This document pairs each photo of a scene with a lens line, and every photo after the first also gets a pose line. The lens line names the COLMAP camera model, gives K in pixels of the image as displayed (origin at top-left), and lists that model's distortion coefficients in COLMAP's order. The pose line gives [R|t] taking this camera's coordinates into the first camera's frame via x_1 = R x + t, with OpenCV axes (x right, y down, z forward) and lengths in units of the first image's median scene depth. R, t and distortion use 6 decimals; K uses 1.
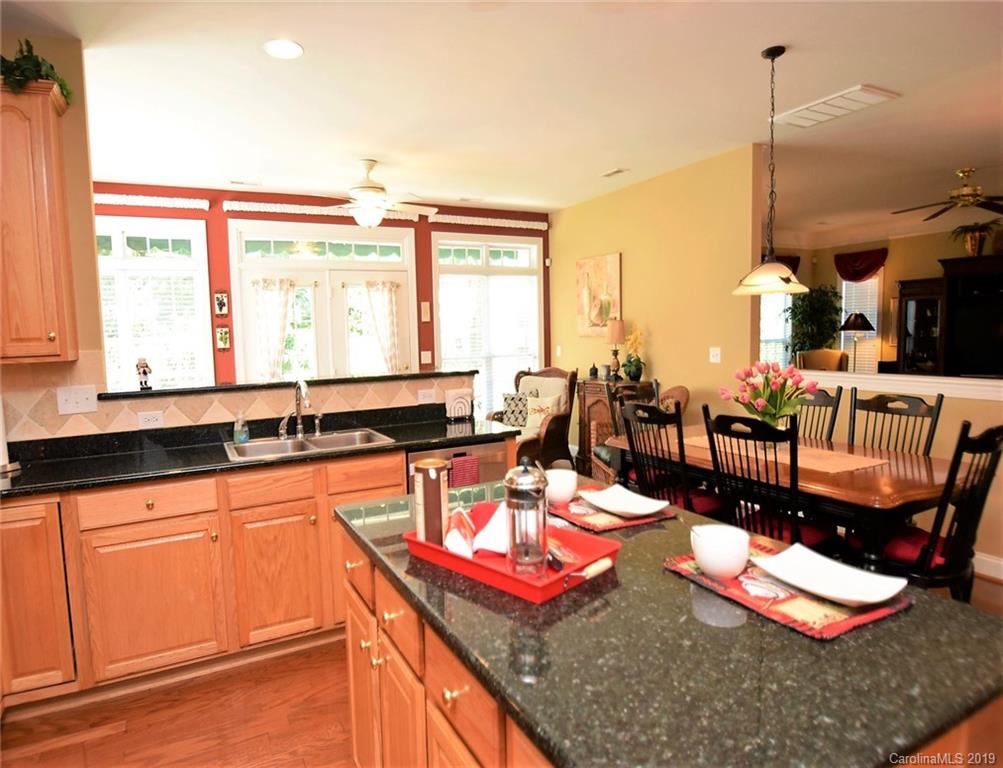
lens RADIAL K [[595.1, 0, 481.6], [0, 595.1, 388.7], [0, 0, 1]] dist [-0.028503, 0.000099]
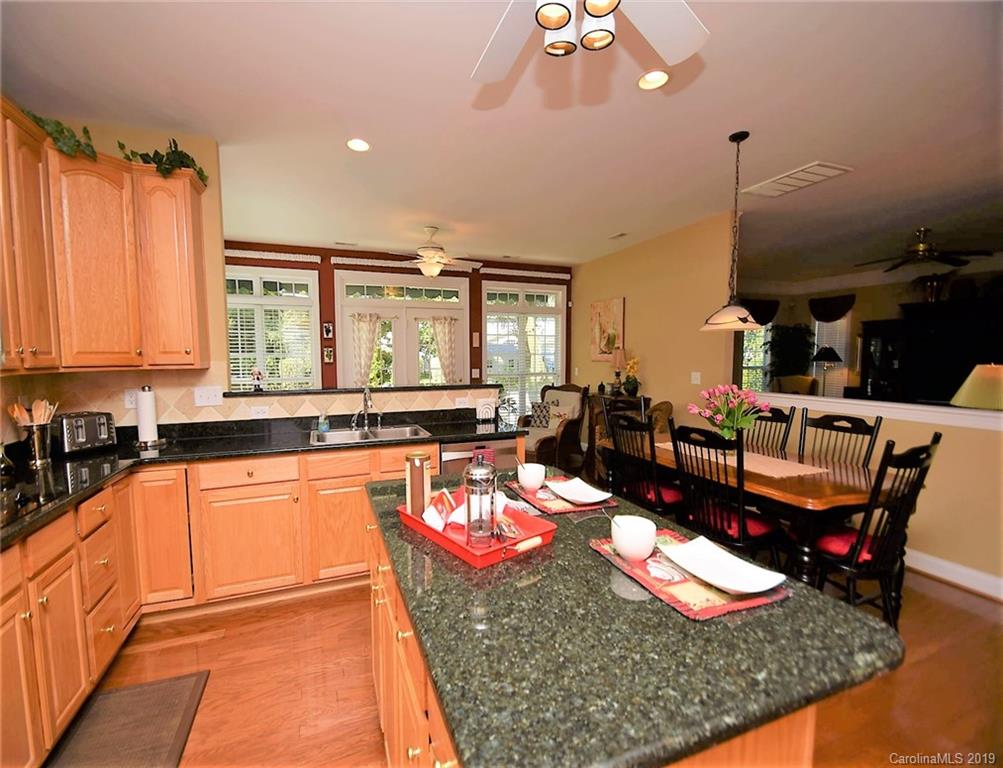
lens RADIAL K [[440.4, 0, 483.4], [0, 440.4, 392.5], [0, 0, 1]] dist [-0.000500, -0.000455]
pose [[0.993696, 0.033856, -0.106872, 0.067522], [-0.034832, 0.999367, -0.007276, -0.004784], [0.106558, 0.010953, 0.994246, 0.015109]]
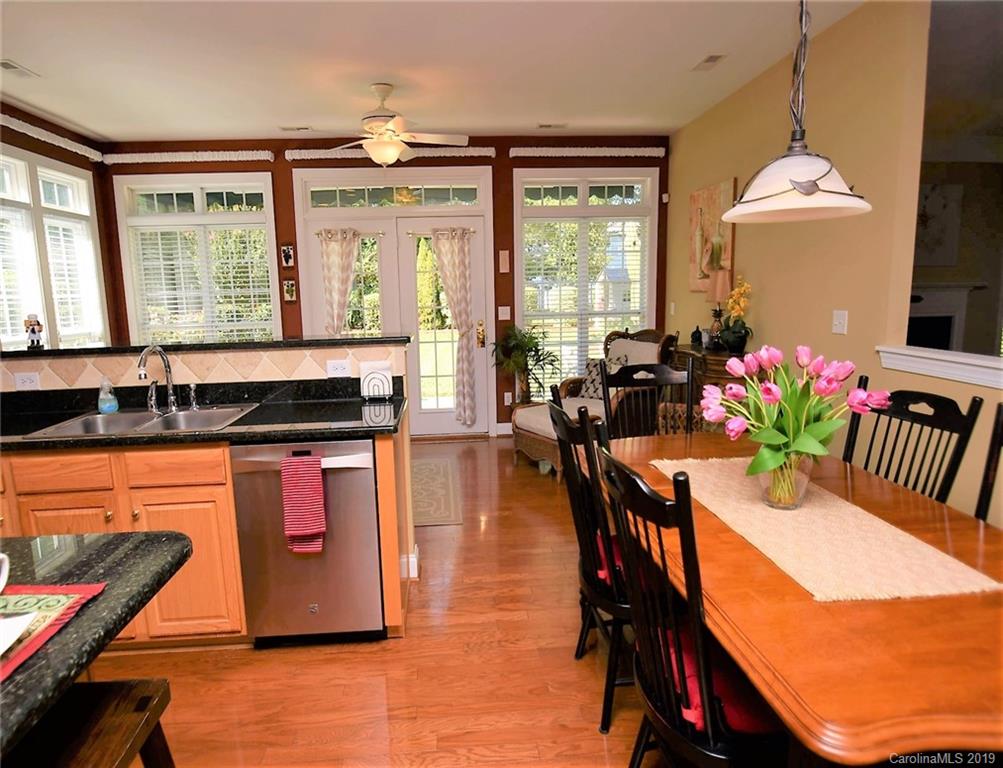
lens RADIAL K [[561.2, 0, 485.2], [0, 561.2, 380.7], [0, 0, 1]] dist [-0.024137, -0.001316]
pose [[0.923718, 0.066409, -0.377273, 0.412114], [-0.036469, 0.995631, 0.085963, -0.046647], [0.381333, -0.065647, 0.922104, 0.413850]]
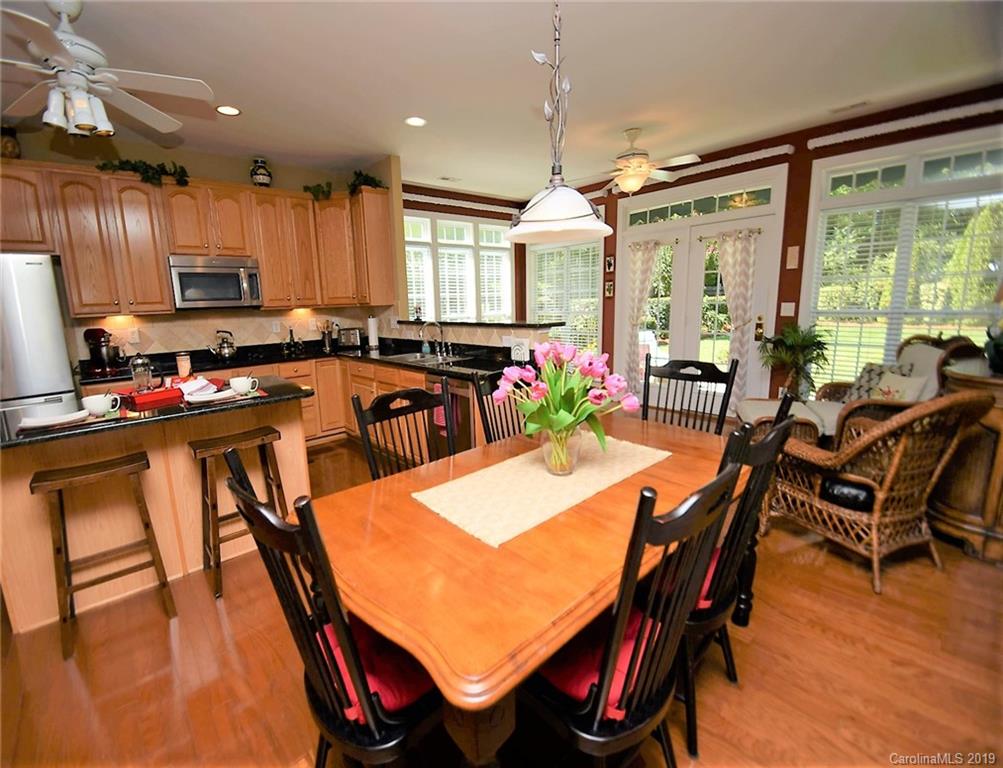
lens RADIAL K [[445.4, 0, 480.9], [0, 445.4, 380.4], [0, 0, 1]] dist [0.009305, -0.013667]
pose [[0.244433, 0.195628, -0.949728, 0.923592], [-0.061092, 0.980599, 0.186263, -0.089864], [0.967740, 0.012492, 0.251642, 0.762892]]
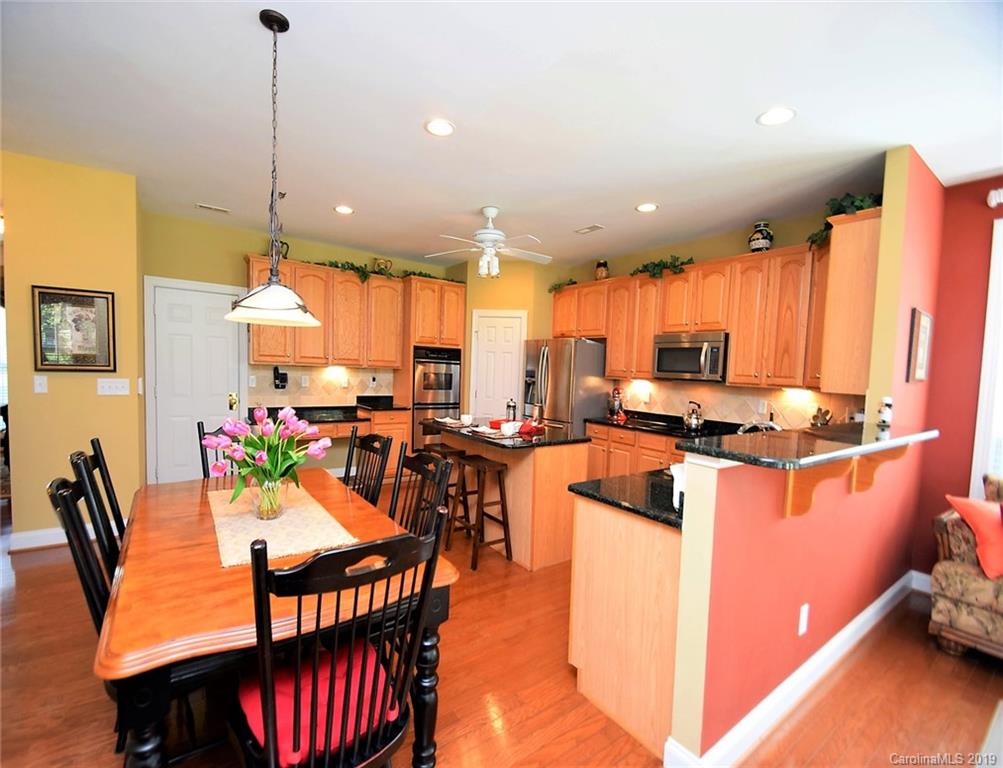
lens RADIAL K [[445.3, 0, 501.7], [0, 445.3, 396.5], [0, 0, 1]] dist [0.001123, 0.000021]
pose [[-0.986946, -0.007403, -0.160880, 0.247180], [-0.032593, 0.987454, 0.154506, -0.148771], [0.157717, 0.157733, -0.974805, 1.591644]]
